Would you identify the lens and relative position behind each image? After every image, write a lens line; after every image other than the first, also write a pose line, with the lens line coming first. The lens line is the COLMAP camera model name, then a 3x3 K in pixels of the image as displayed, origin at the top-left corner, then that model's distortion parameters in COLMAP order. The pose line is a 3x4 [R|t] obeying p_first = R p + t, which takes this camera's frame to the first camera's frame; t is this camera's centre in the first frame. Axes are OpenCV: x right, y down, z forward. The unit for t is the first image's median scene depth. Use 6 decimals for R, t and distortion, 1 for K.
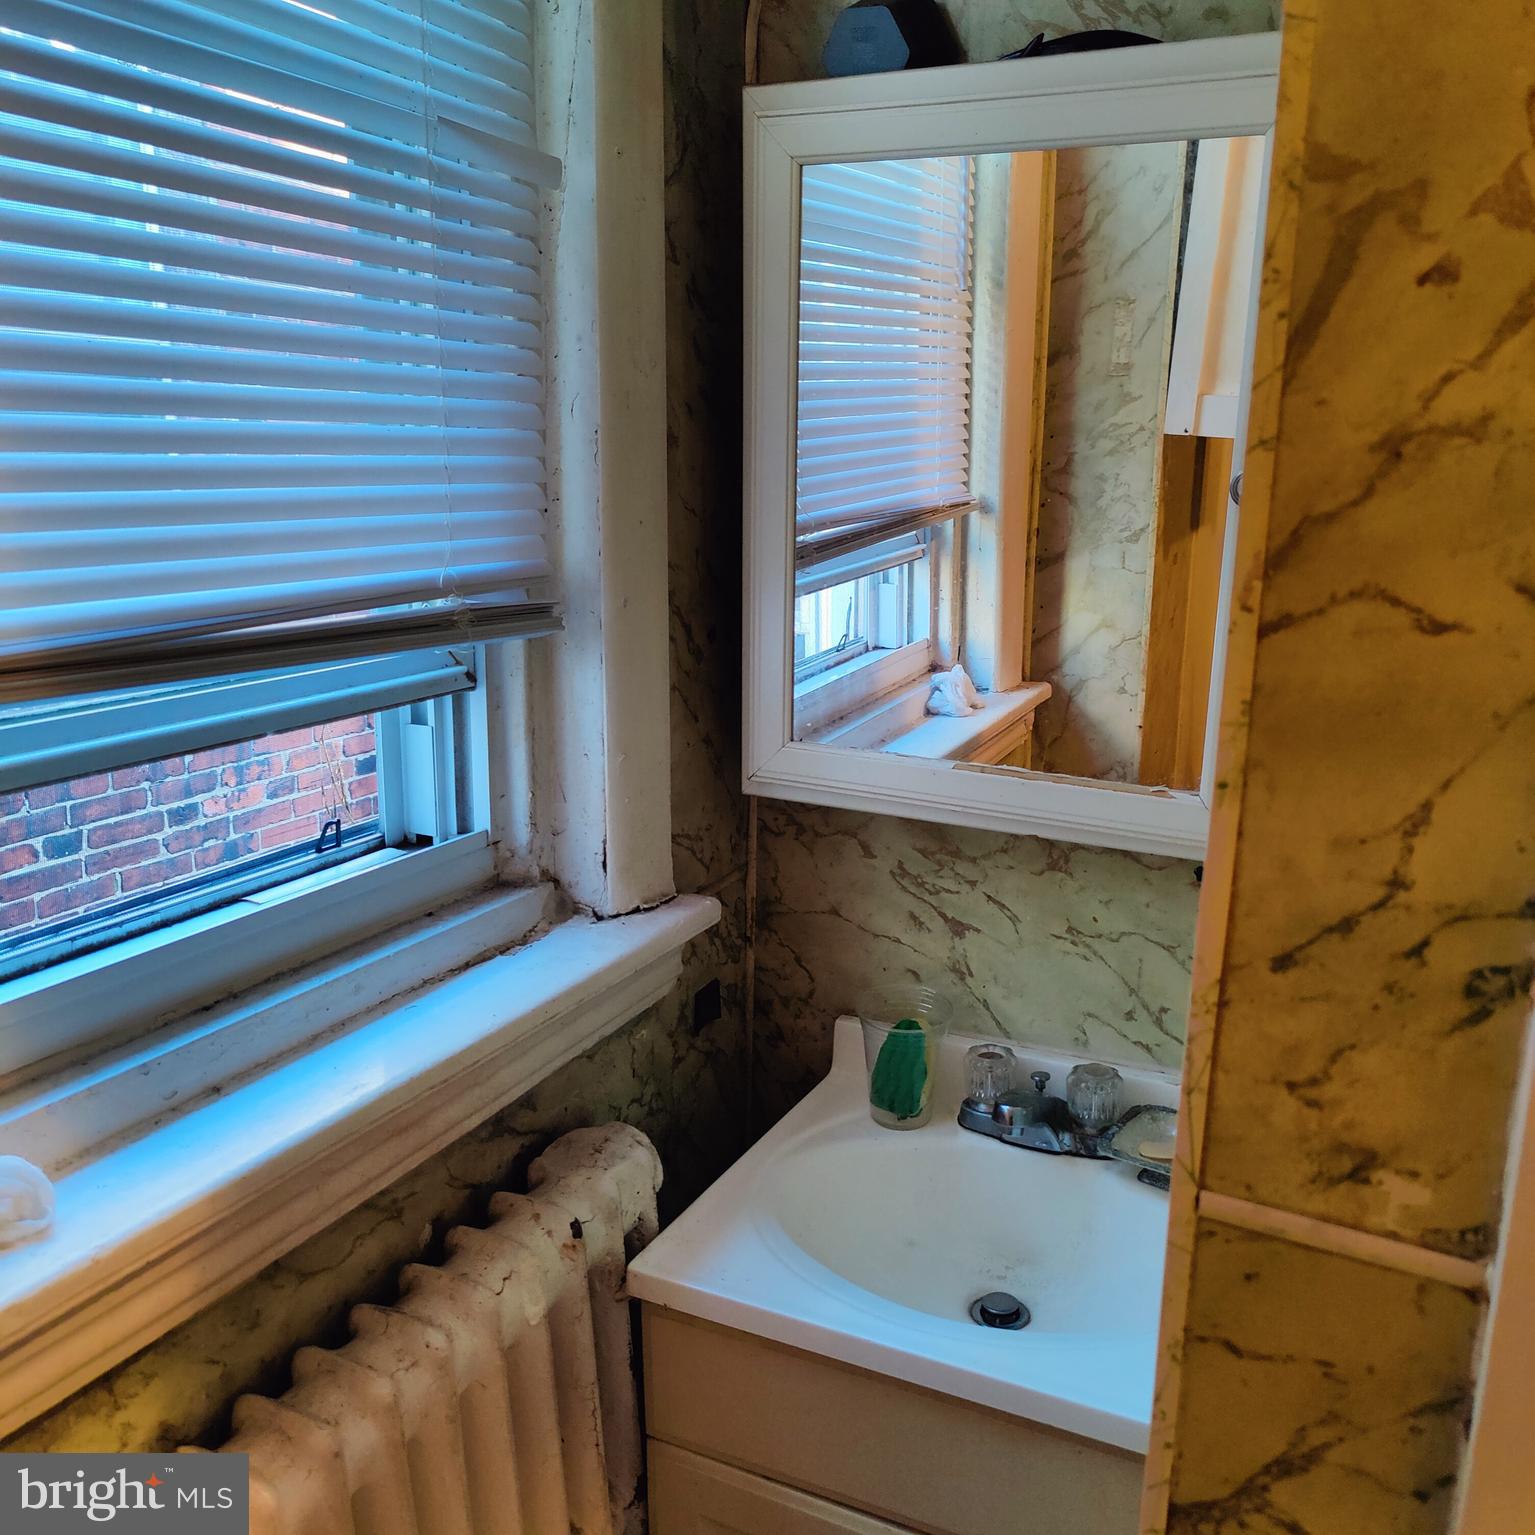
lens RADIAL K [[1414.5, 0, 780.2], [0, 1414.5, 778.9], [0, 0, 1]] dist [0.021226, 0.004124]
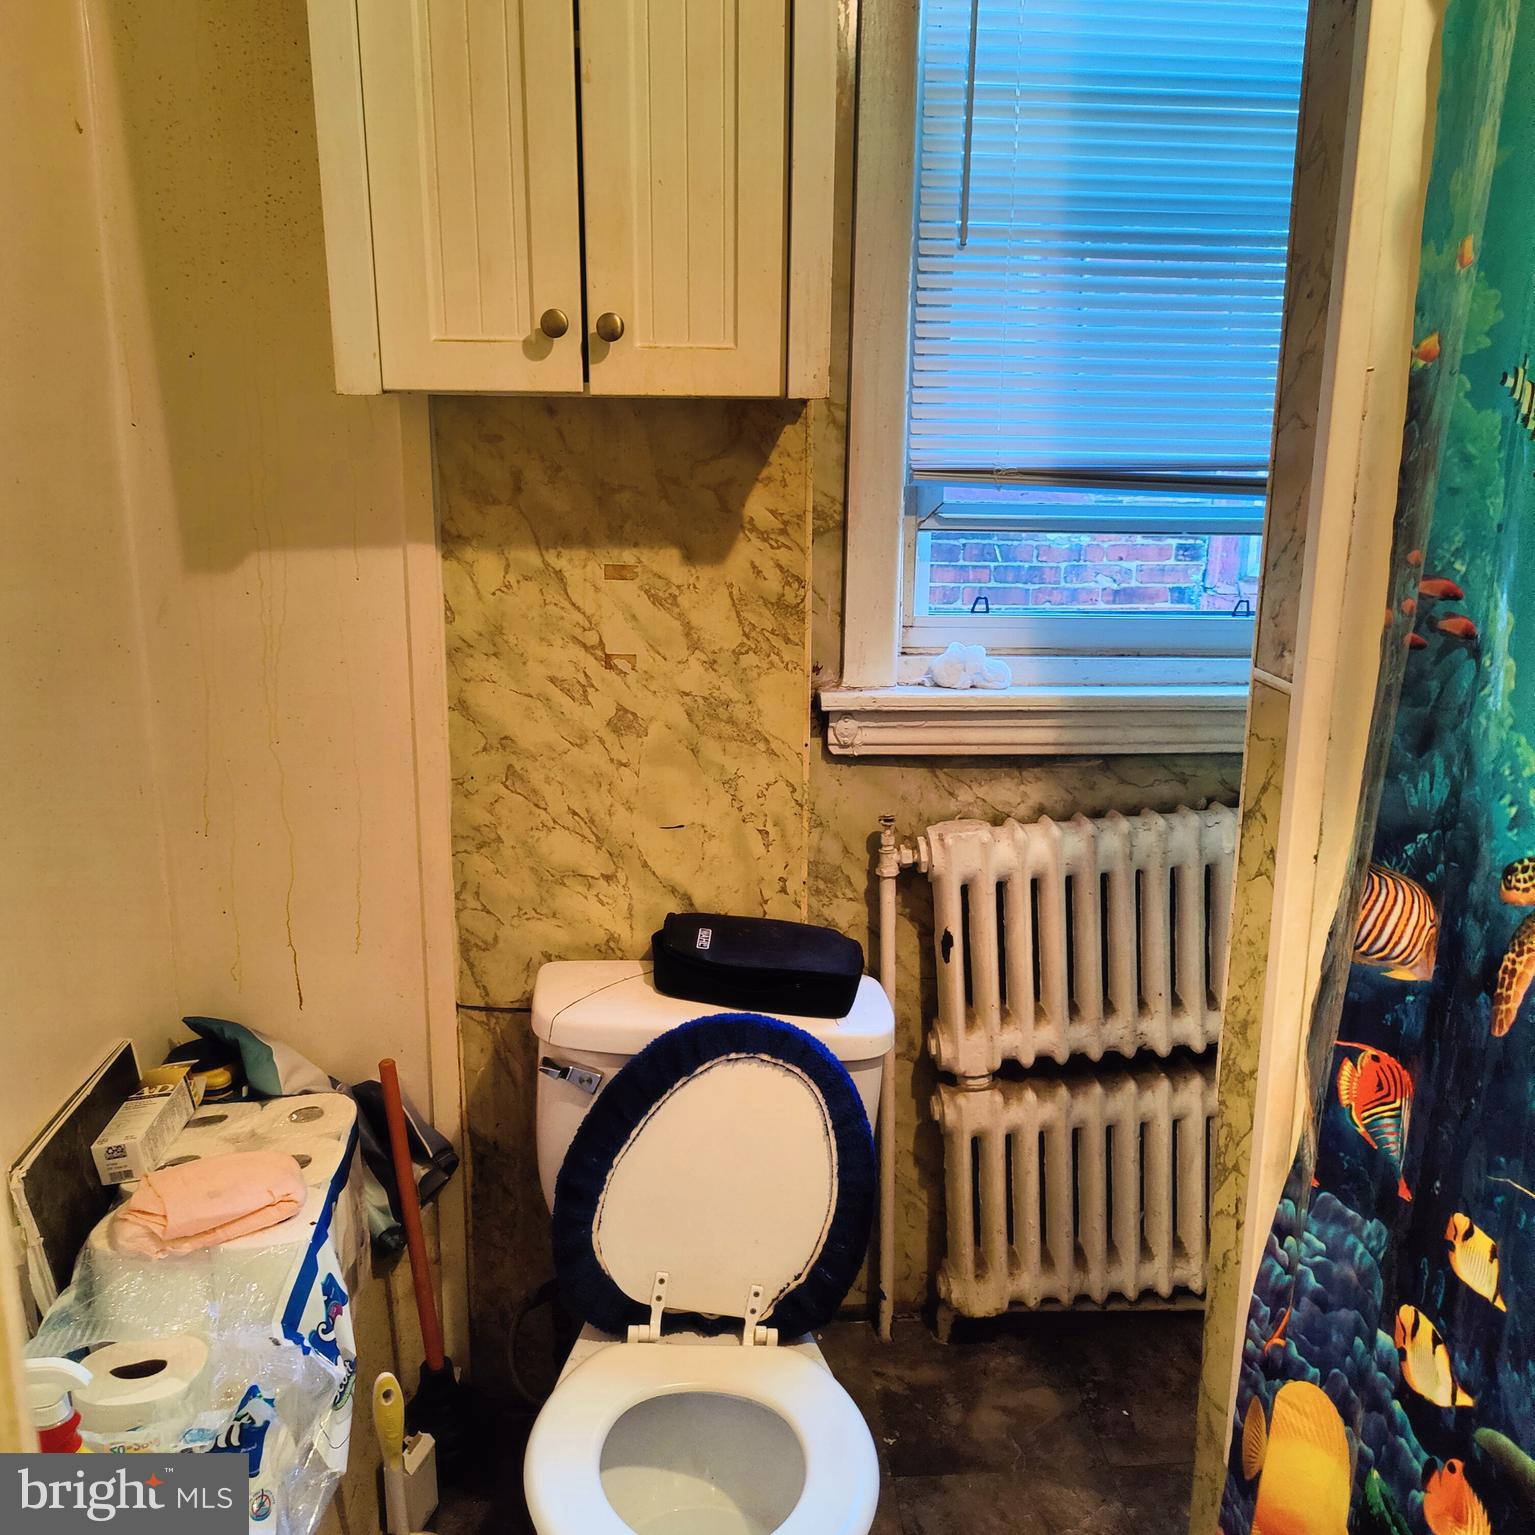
lens RADIAL K [[1414.5, 0, 780.2], [0, 1414.5, 778.9], [0, 0, 1]] dist [0.021226, 0.004124]
pose [[0.538592, 0.199541, -0.818597, 2.042536], [-0.202360, 0.973750, 0.104219, 0.415924], [0.817905, 0.109520, 0.564833, -1.119857]]
